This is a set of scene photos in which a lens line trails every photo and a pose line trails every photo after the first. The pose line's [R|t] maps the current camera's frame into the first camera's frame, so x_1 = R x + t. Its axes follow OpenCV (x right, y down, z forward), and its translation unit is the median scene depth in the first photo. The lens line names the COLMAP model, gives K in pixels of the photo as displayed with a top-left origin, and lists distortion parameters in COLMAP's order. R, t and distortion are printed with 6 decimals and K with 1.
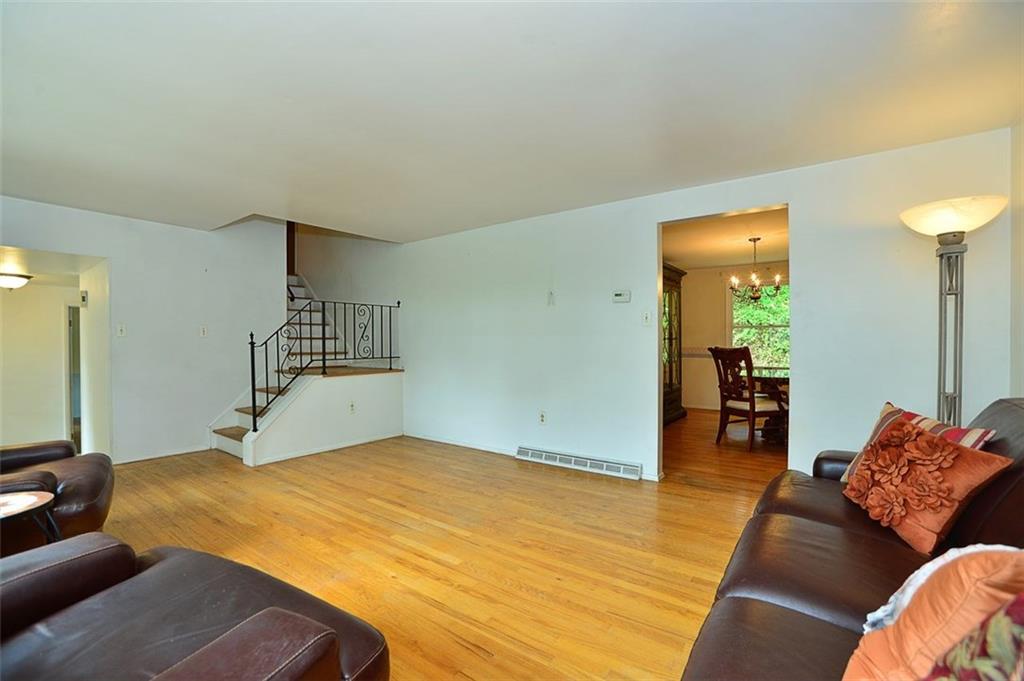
lens RADIAL K [[445.1, 0, 513.2], [0, 445.1, 337.6], [0, 0, 1]] dist [-0.036068, 0.000785]
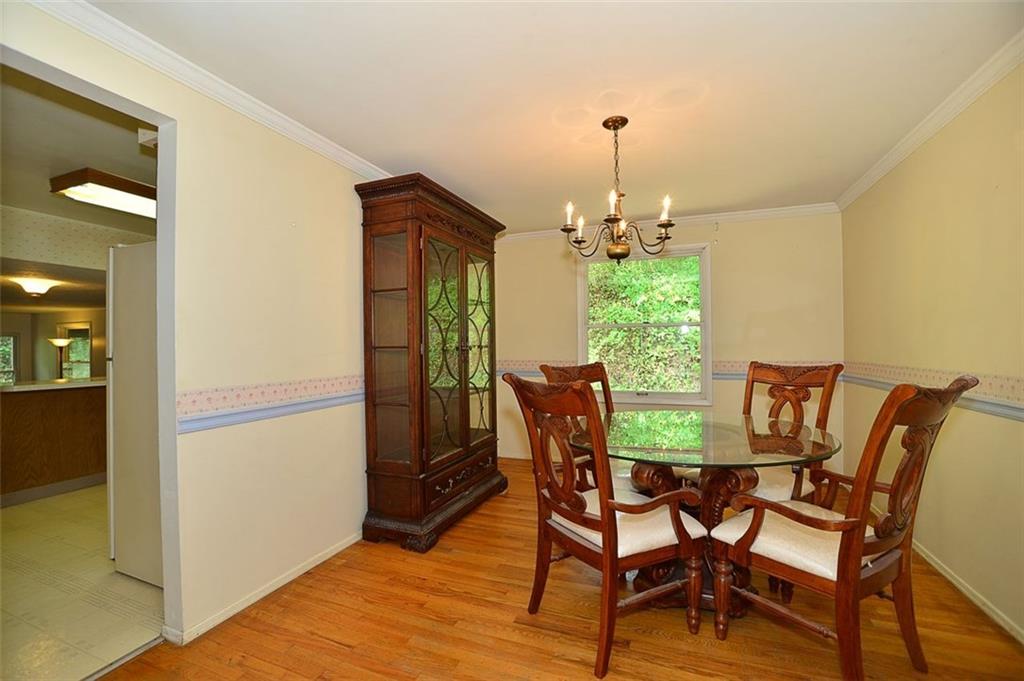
lens RADIAL K [[445.1, 0, 509.3], [0, 445.1, 339.1], [0, 0, 1]] dist [-0.036068, 0.000785]
pose [[0.969900, -0.006059, 0.243427, 0.262817], [0.007800, 0.999950, -0.006190, -0.004458], [-0.243377, 0.007902, 0.969900, 0.466192]]
